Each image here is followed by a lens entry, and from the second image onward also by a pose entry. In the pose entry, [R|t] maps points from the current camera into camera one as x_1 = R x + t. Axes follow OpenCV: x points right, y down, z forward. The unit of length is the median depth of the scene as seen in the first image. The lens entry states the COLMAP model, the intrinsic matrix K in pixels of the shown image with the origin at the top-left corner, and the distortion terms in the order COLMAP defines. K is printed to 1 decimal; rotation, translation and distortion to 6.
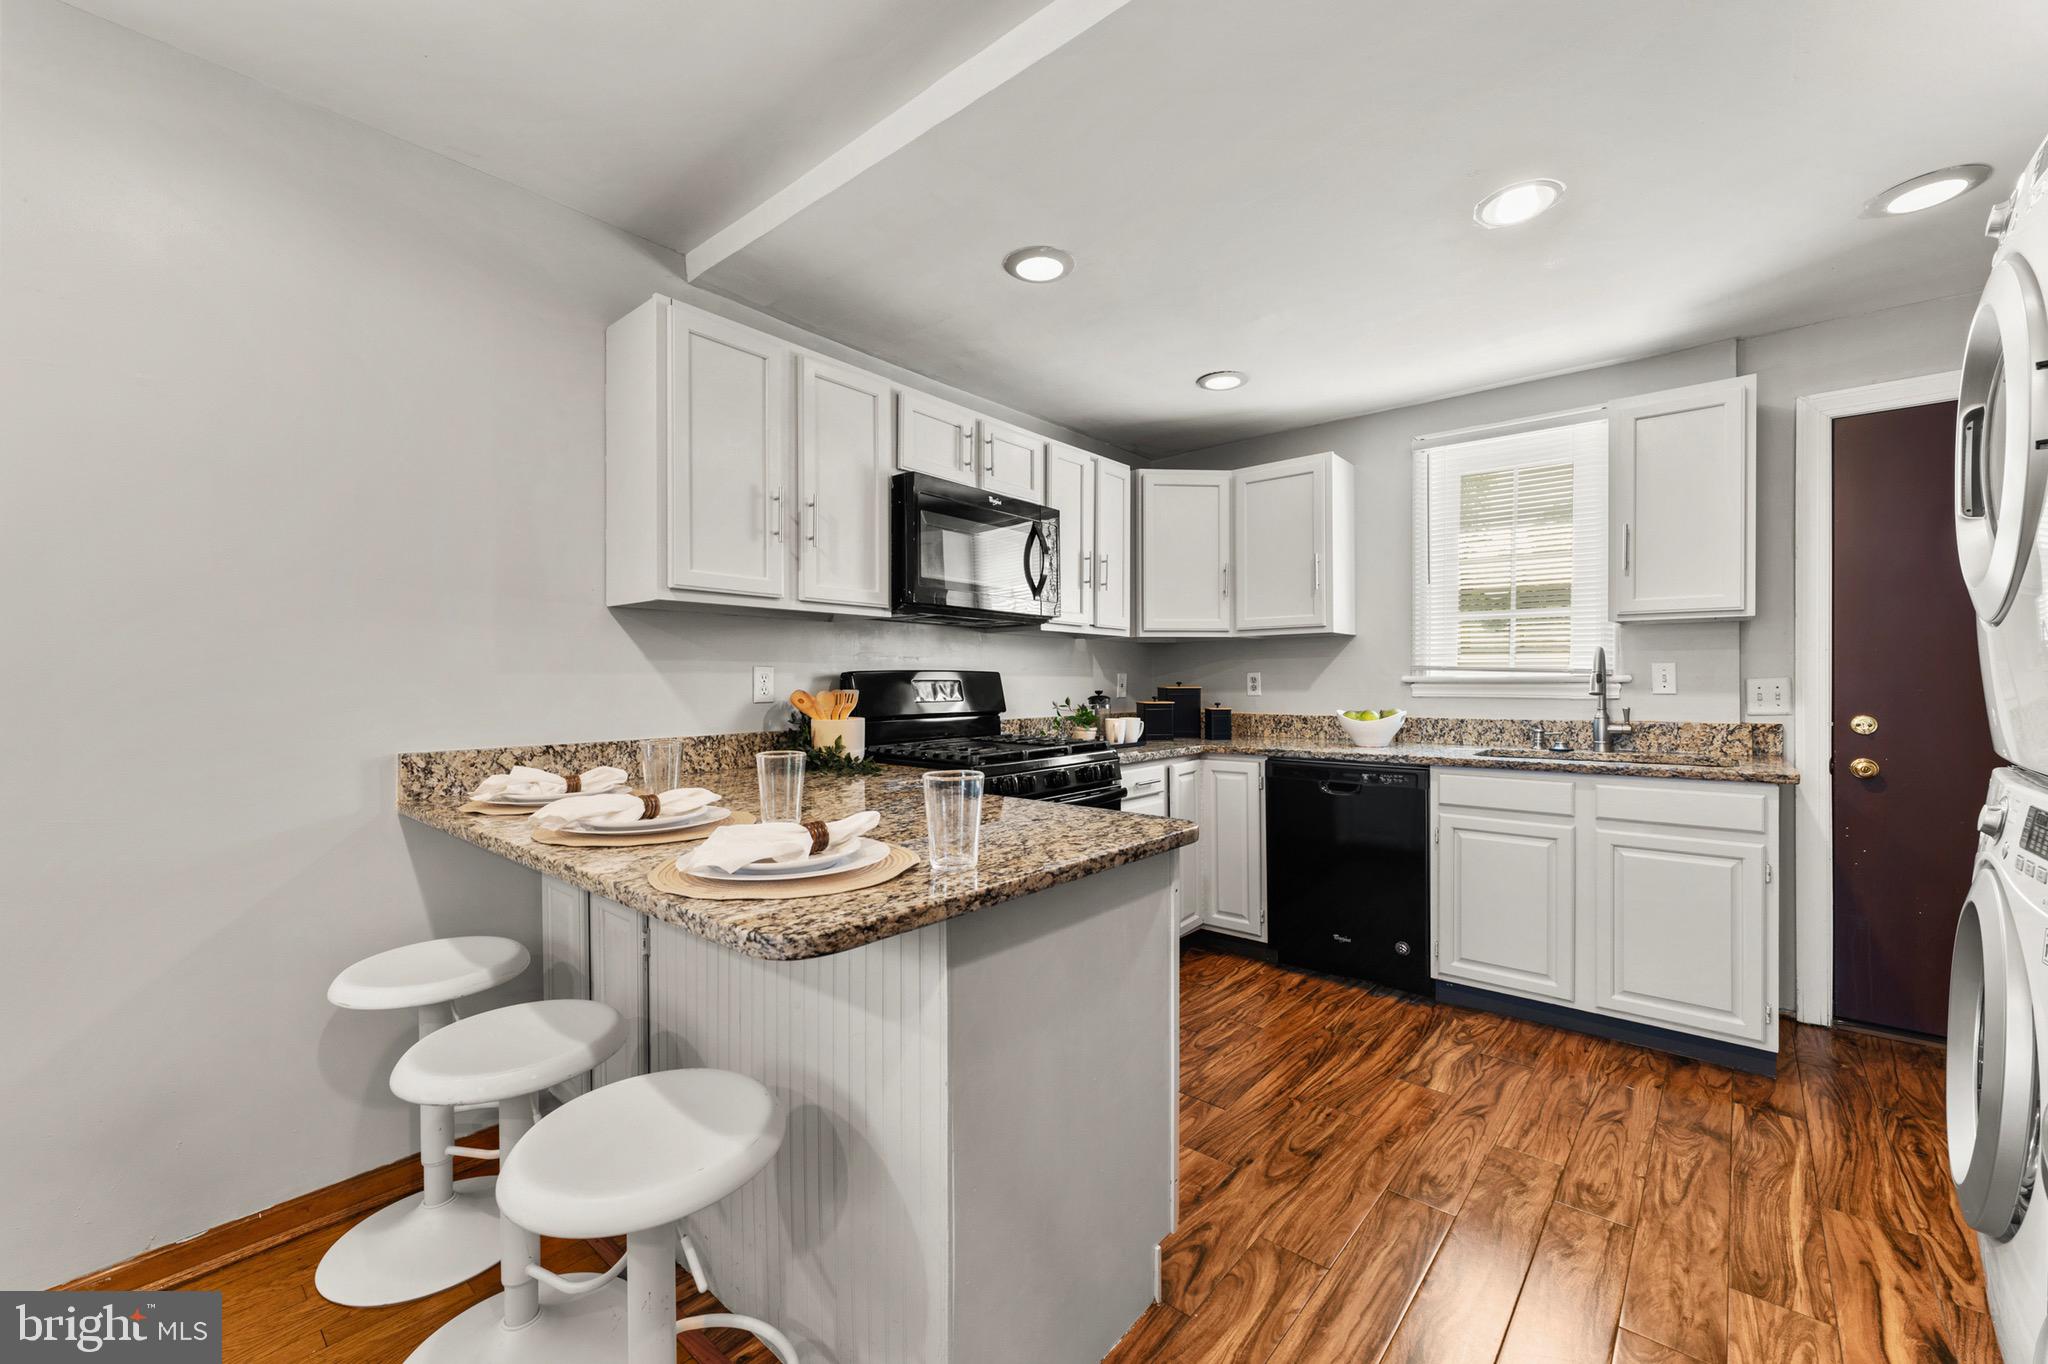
lens RADIAL K [[821.7, 0, 1029.6], [0, 821.7, 678.1], [0, 0, 1]] dist [0.000091, -0.000005]
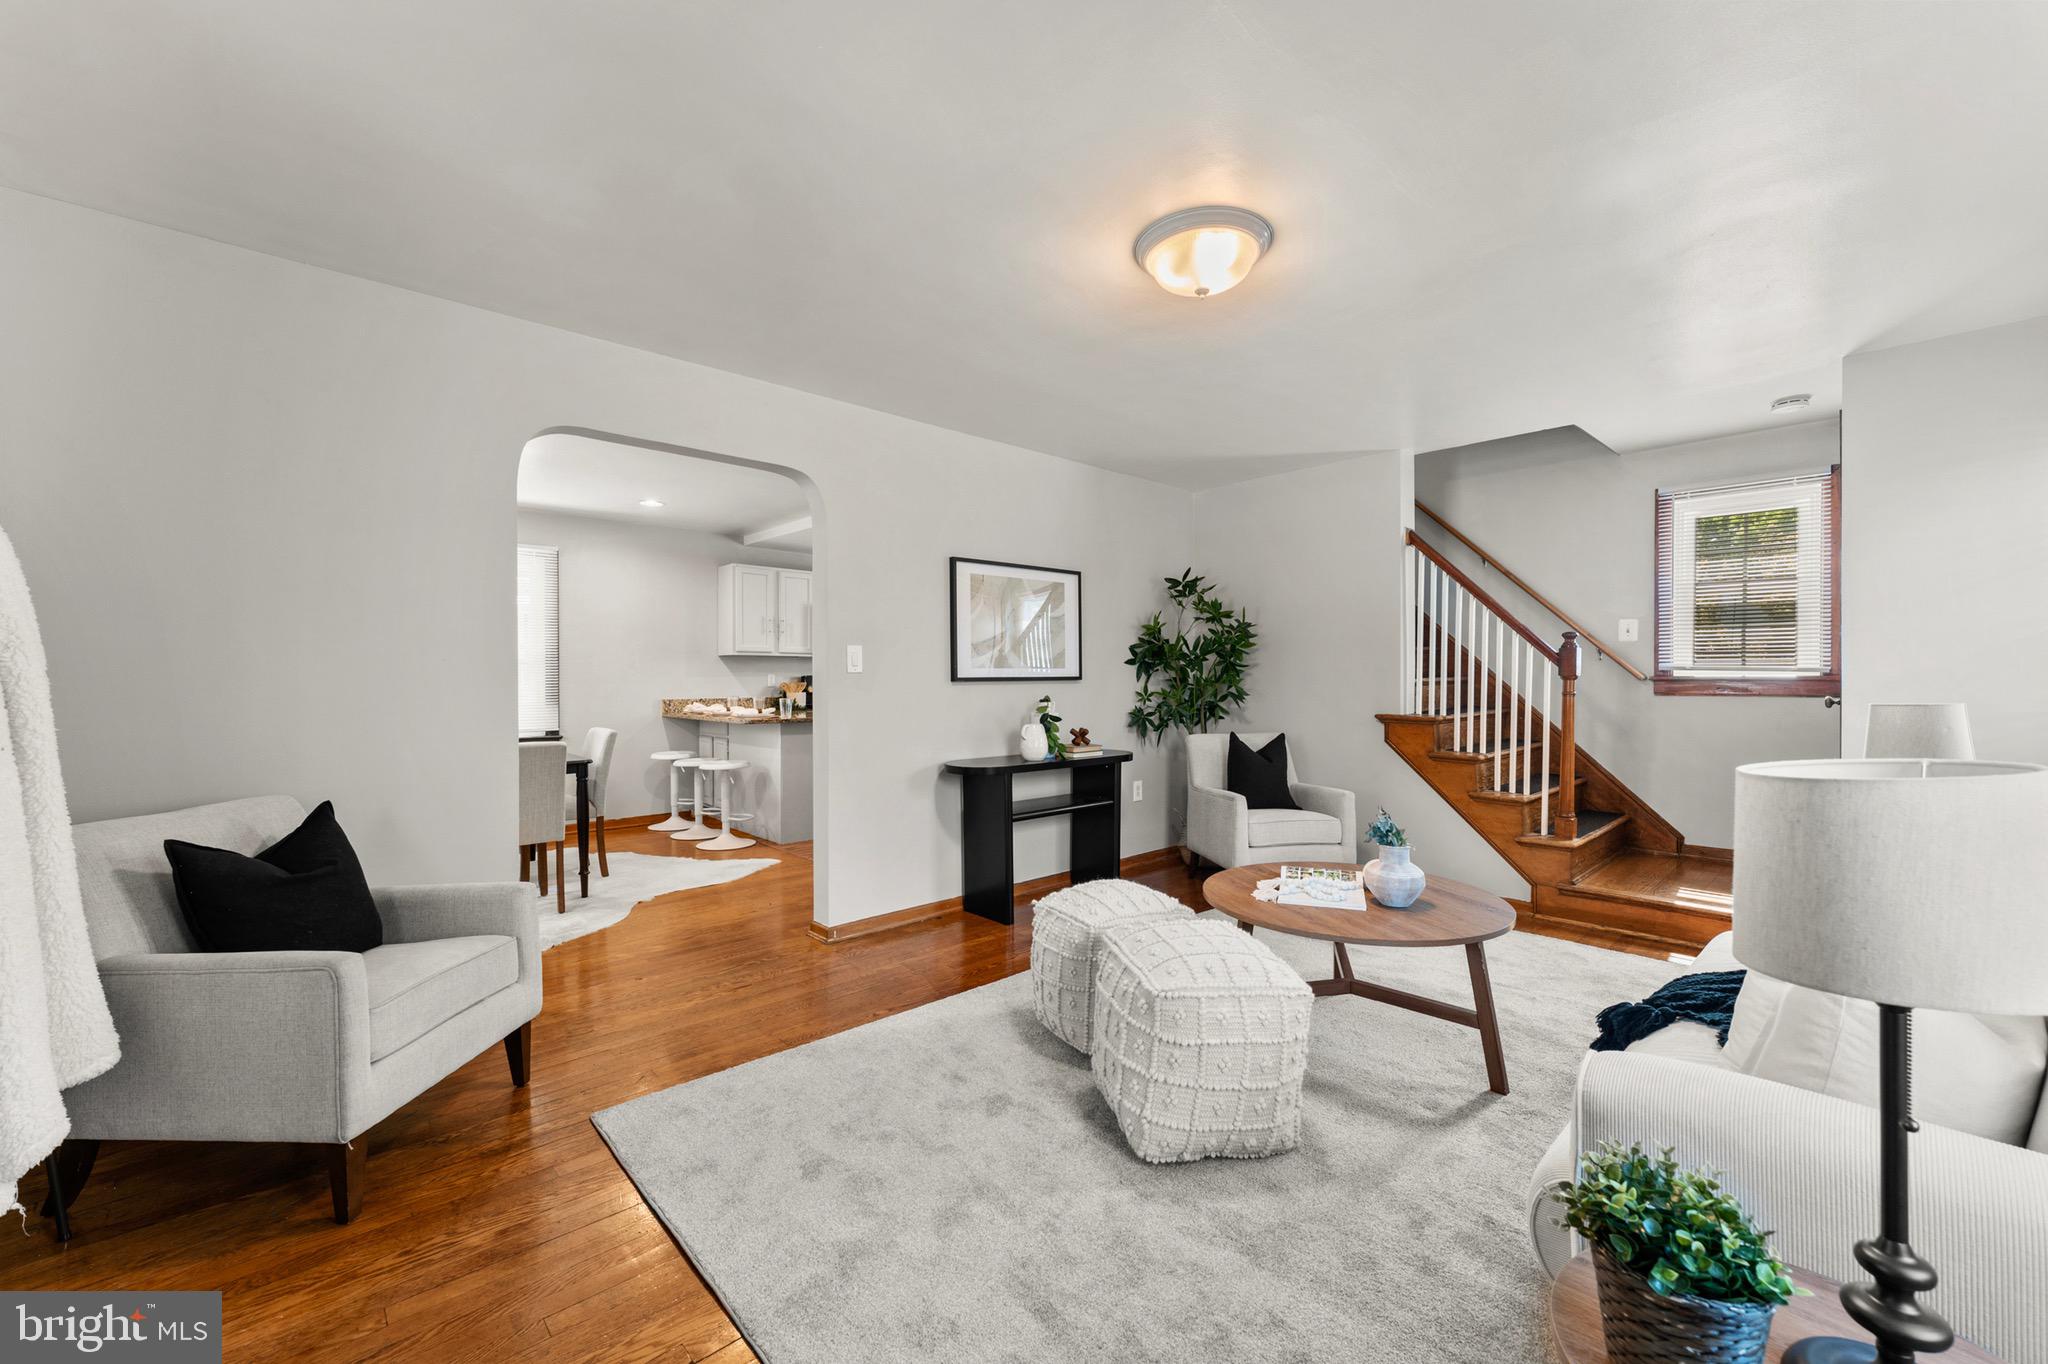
lens RADIAL K [[813.5, 0, 1019.1], [0, 813.5, 685.5], [0, 0, 1]] dist [0.001554, 0.000101]
pose [[0.992304, 0.004655, -0.123737, 0.788838], [-0.003681, 0.999960, 0.008100, -0.001544], [0.123770, -0.007582, 0.992282, -1.515340]]
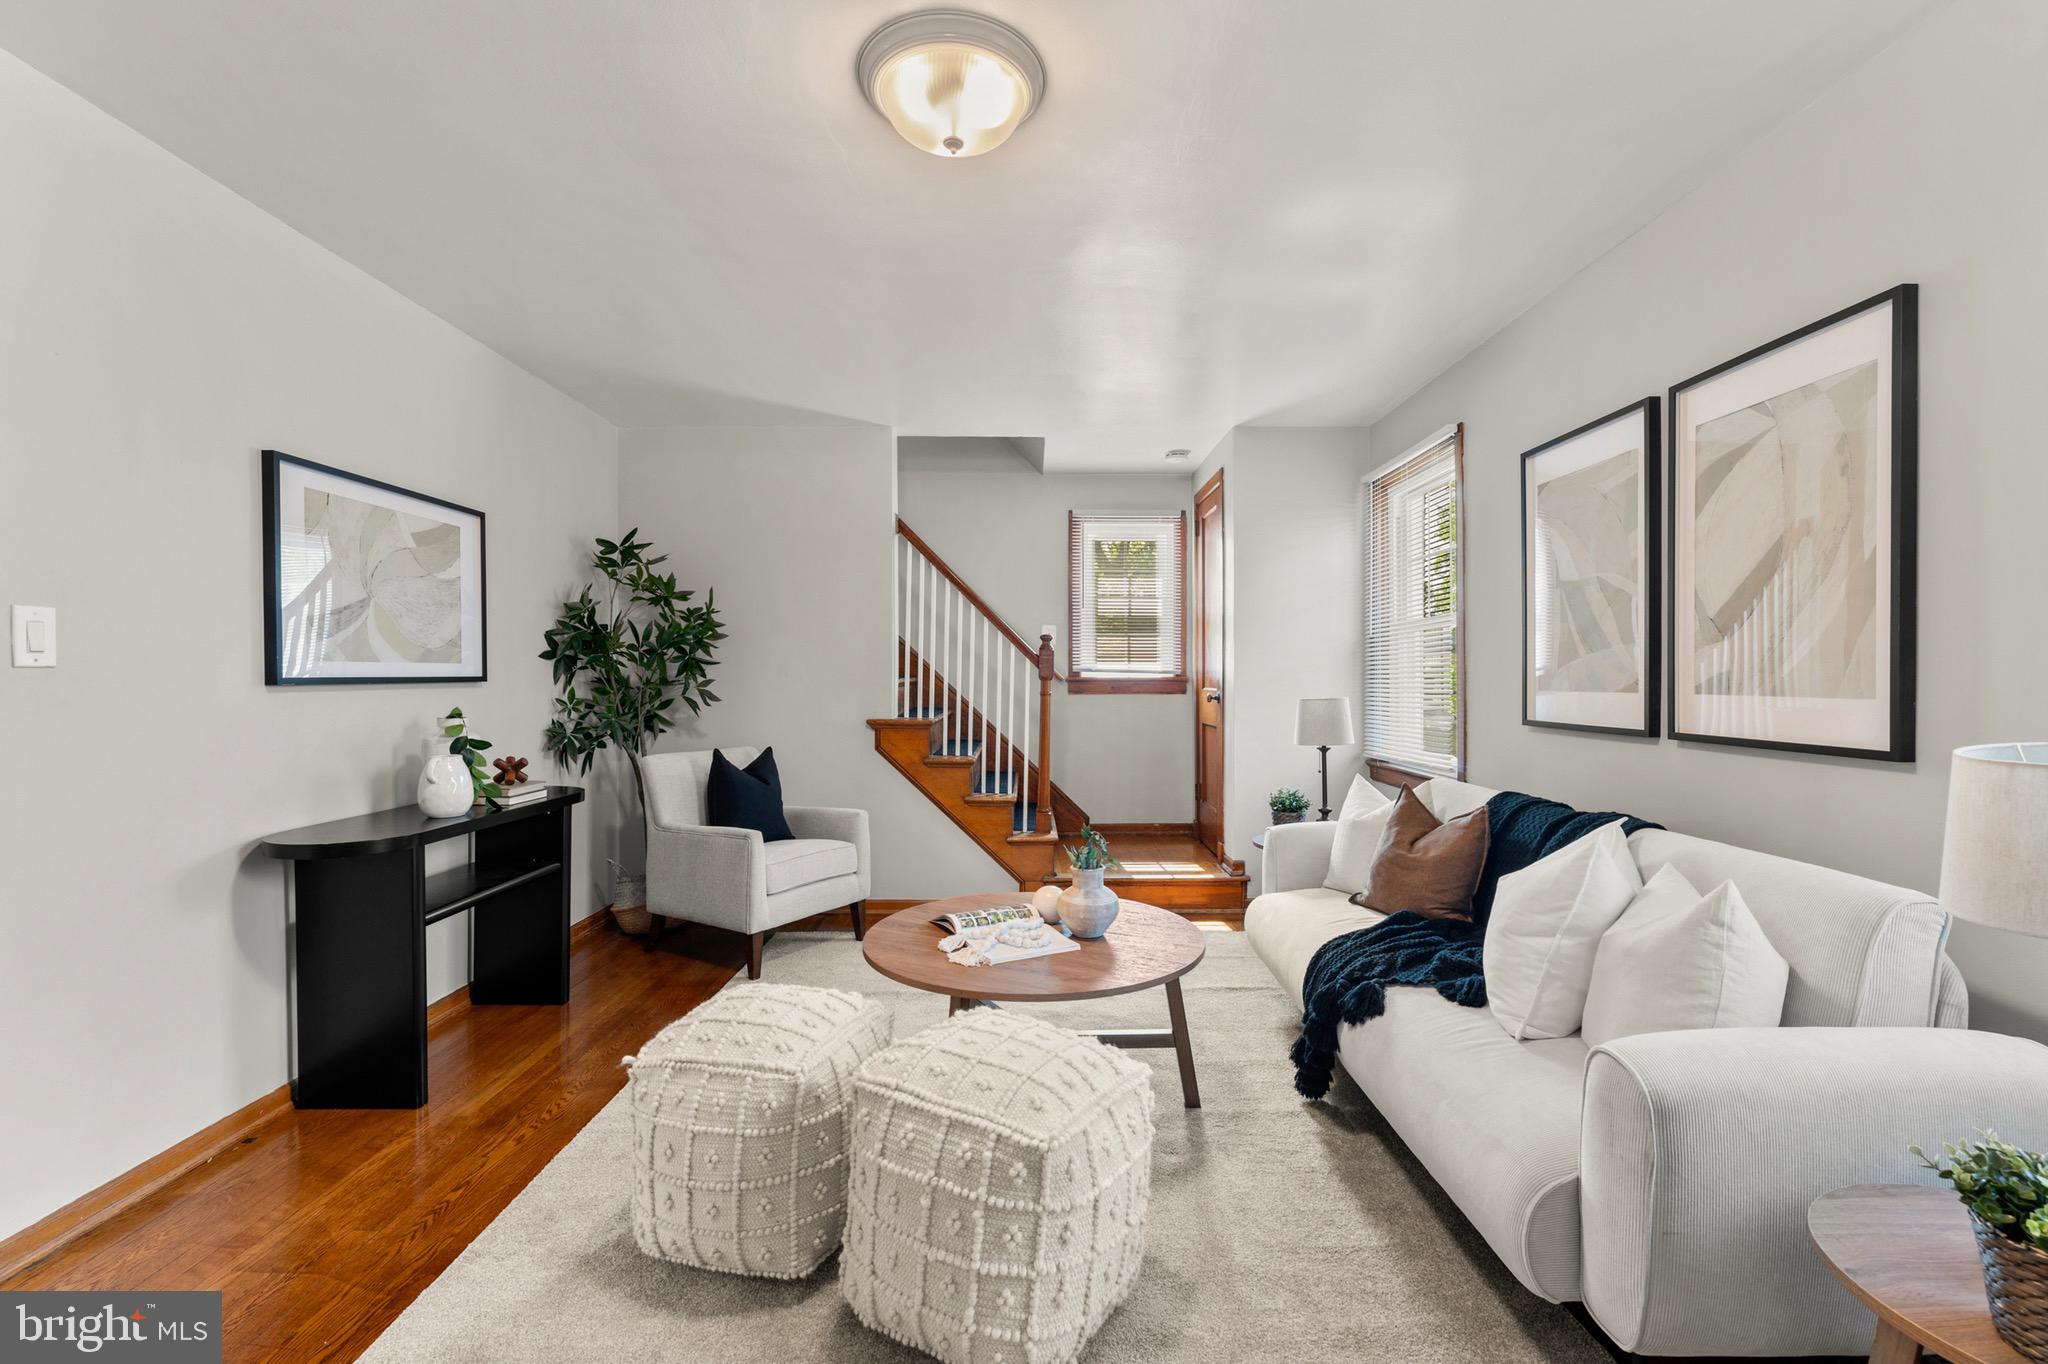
lens RADIAL K [[891.6, 0, 1032.2], [0, 891.6, 681.9], [0, 0, 1]] dist [-0.000855, 0.000070]
pose [[0.755823, 0.000646, 0.654776, 0.493584], [-0.001205, 0.999999, 0.000405, -0.001173], [-0.654775, -0.001095, 0.755823, -1.211429]]
